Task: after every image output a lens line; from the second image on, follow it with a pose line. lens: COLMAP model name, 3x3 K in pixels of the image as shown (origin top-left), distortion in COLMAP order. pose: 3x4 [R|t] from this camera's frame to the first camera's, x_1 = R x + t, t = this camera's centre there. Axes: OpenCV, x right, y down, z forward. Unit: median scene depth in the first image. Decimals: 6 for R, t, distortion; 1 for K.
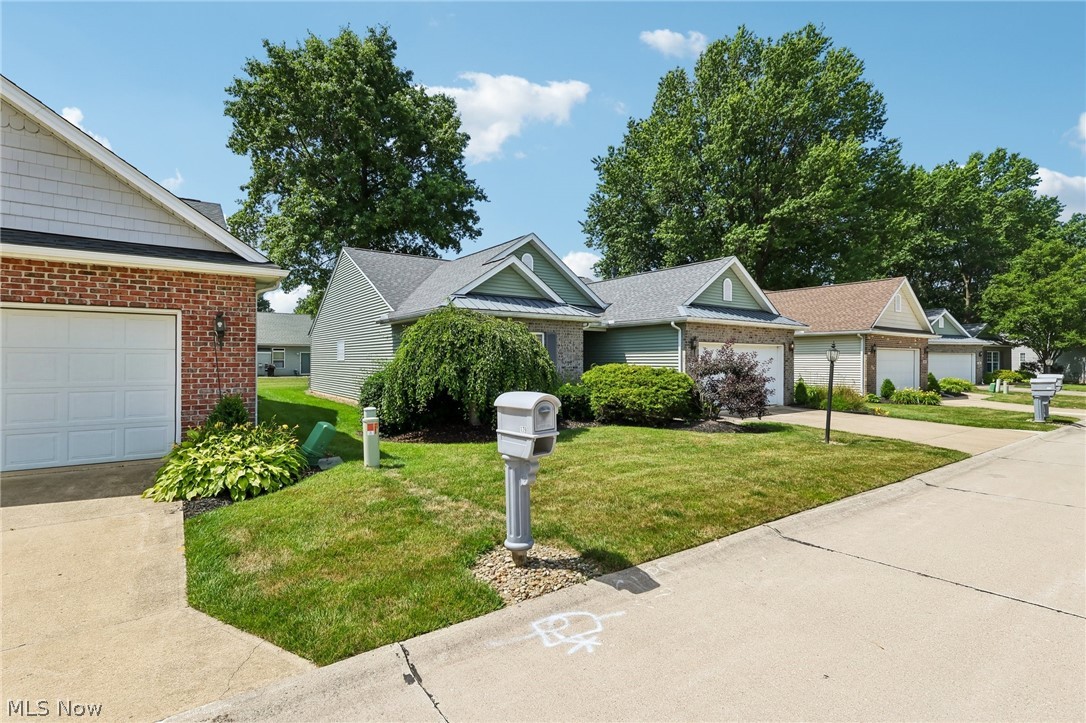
lens RADIAL K [[504.2, 0, 550.5], [0, 504.2, 362.2], [0, 0, 1]] dist [-0.001363, 0.001994]
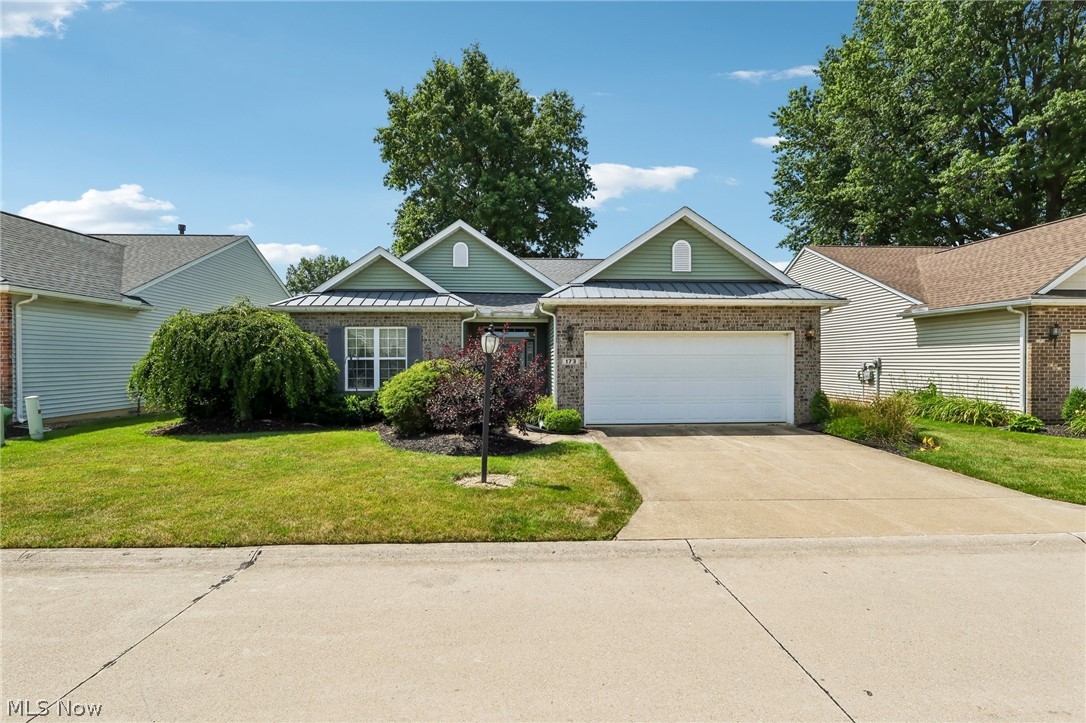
lens RADIAL K [[504.2, 0, 548.4], [0, 504.2, 361.3], [0, 0, 1]] dist [-0.001363, 0.001994]
pose [[0.842158, -0.003553, -0.539219, 0.535652], [0.001895, 0.999992, -0.003630, 0.006284], [0.539227, 0.002036, 0.842158, 0.280496]]
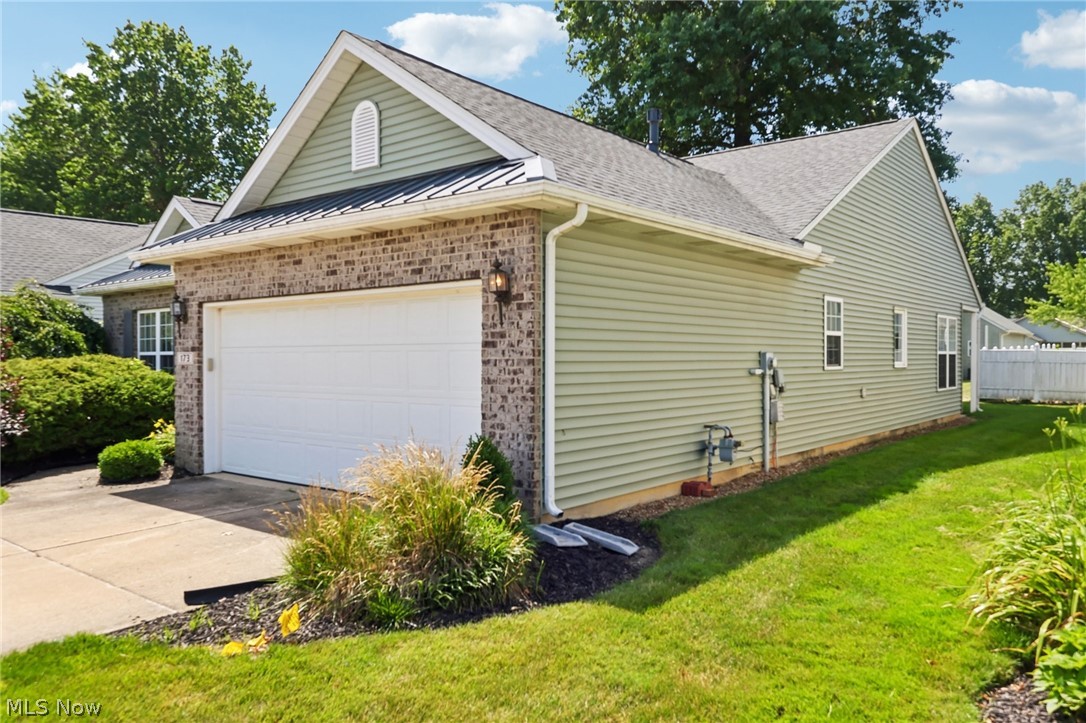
lens RADIAL K [[814.0, 0, 542.4], [0, 814.0, 359.5], [0, 0, 1]] dist [-0.002265, 0.000149]
pose [[0.253332, 0.001903, -0.967377, 0.839868], [-0.000466, 0.999998, 0.001845, 0.003852], [0.967379, -0.000016, 0.253333, 0.904883]]
